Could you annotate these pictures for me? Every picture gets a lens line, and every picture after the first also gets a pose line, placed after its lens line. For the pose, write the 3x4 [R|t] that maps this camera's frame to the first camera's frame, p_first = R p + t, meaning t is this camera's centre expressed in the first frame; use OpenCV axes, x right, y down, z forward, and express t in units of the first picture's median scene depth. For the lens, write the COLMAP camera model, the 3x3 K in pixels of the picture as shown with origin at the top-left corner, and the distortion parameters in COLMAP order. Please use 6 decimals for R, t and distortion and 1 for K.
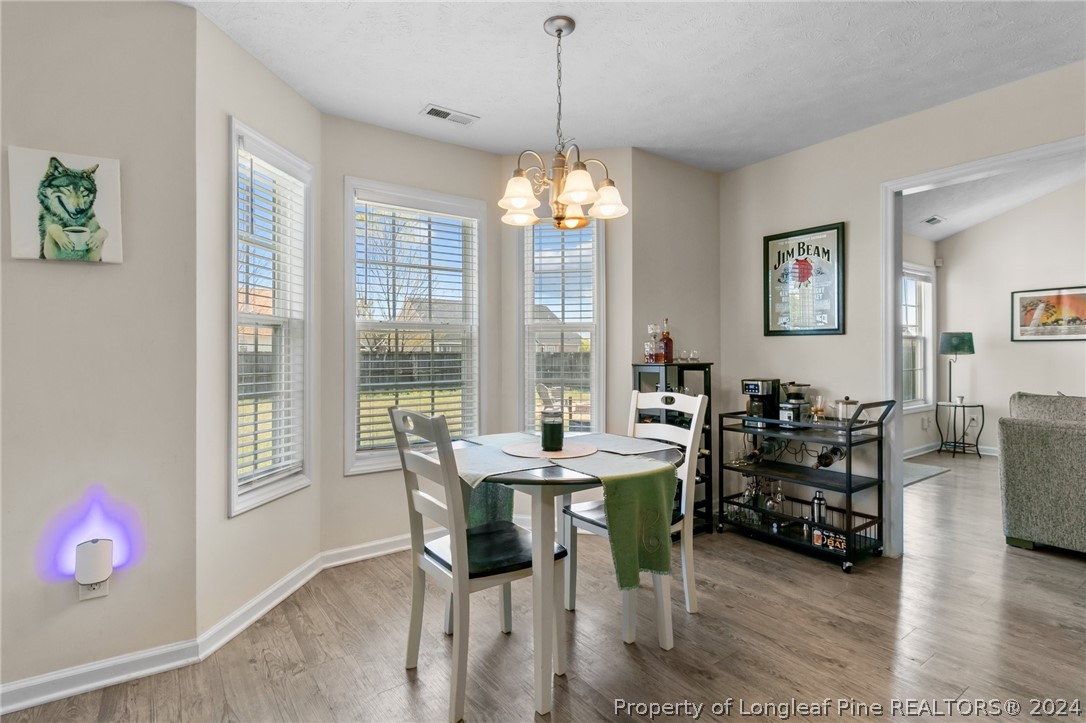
lens RADIAL K [[542.3, 0, 541.2], [0, 542.3, 355.4], [0, 0, 1]] dist [0.022762, -0.002906]
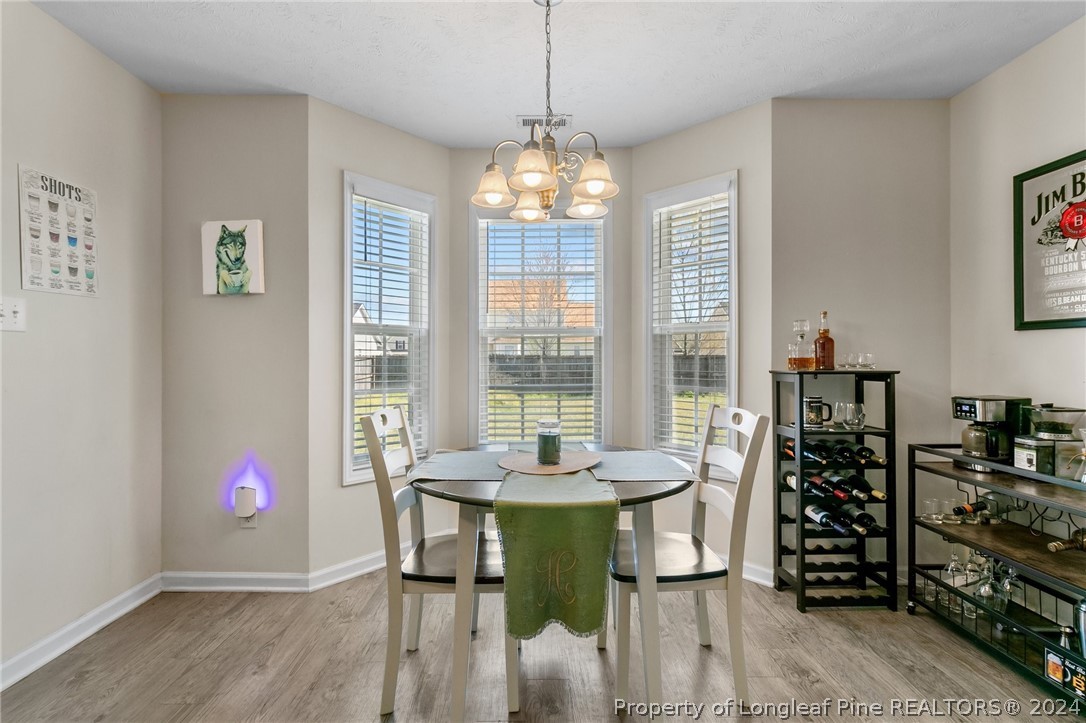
lens RADIAL K [[510.9, 0, 541.5], [0, 510.9, 361.3], [0, 0, 1]] dist [0.012107, -0.000991]
pose [[0.819078, 0.004251, -0.573666, 0.334673], [-0.002521, 0.999990, 0.003810, -0.000287], [0.573677, -0.001674, 0.819080, 0.198054]]
